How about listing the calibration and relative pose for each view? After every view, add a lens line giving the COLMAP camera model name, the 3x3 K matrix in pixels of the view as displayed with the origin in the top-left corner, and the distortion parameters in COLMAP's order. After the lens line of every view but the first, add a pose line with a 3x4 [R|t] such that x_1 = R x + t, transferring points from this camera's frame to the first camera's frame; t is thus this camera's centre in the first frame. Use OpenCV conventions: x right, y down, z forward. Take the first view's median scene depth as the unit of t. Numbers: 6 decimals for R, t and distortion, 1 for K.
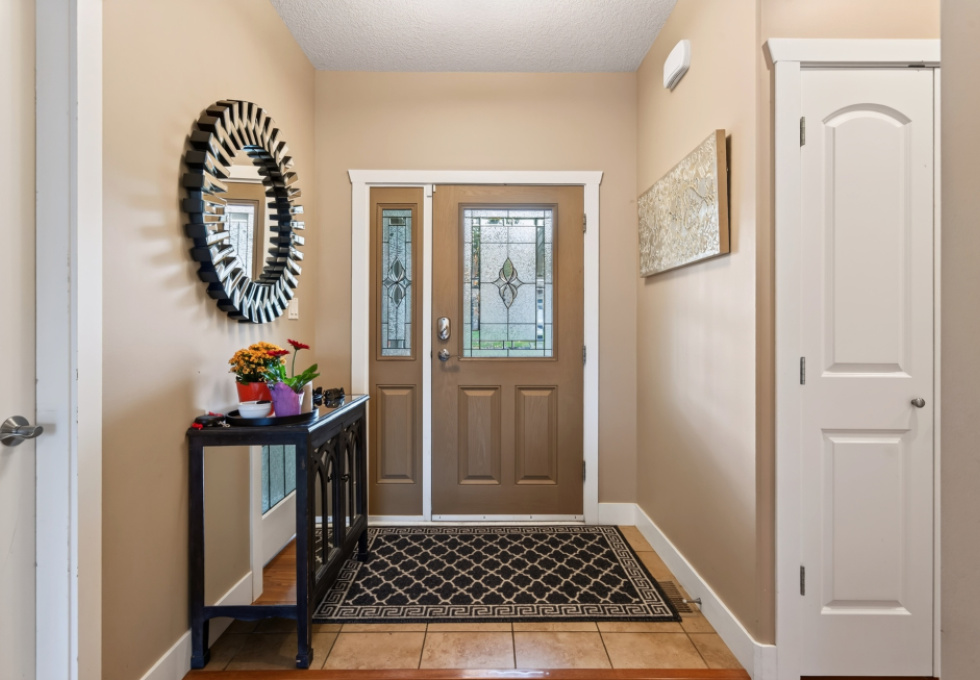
lens RADIAL K [[475.9, 0, 488.3], [0, 475.9, 344.9], [0, 0, 1]] dist [0.001674, 0.000160]
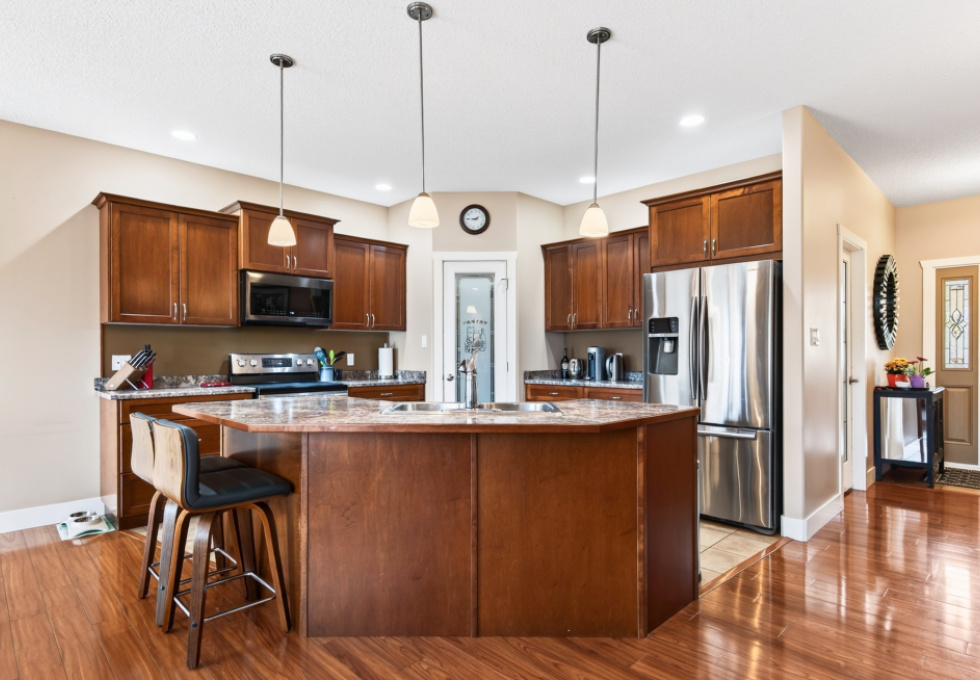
lens RADIAL K [[536.7, 0, 487.8], [0, 536.7, 360.2], [0, 0, 1]] dist [0.000517, -0.000063]
pose [[0.698793, -0.001380, -0.715322, 0.005694], [-0.014944, 0.999752, -0.016528, 0.052490], [0.715167, 0.022240, 0.698599, -1.541125]]
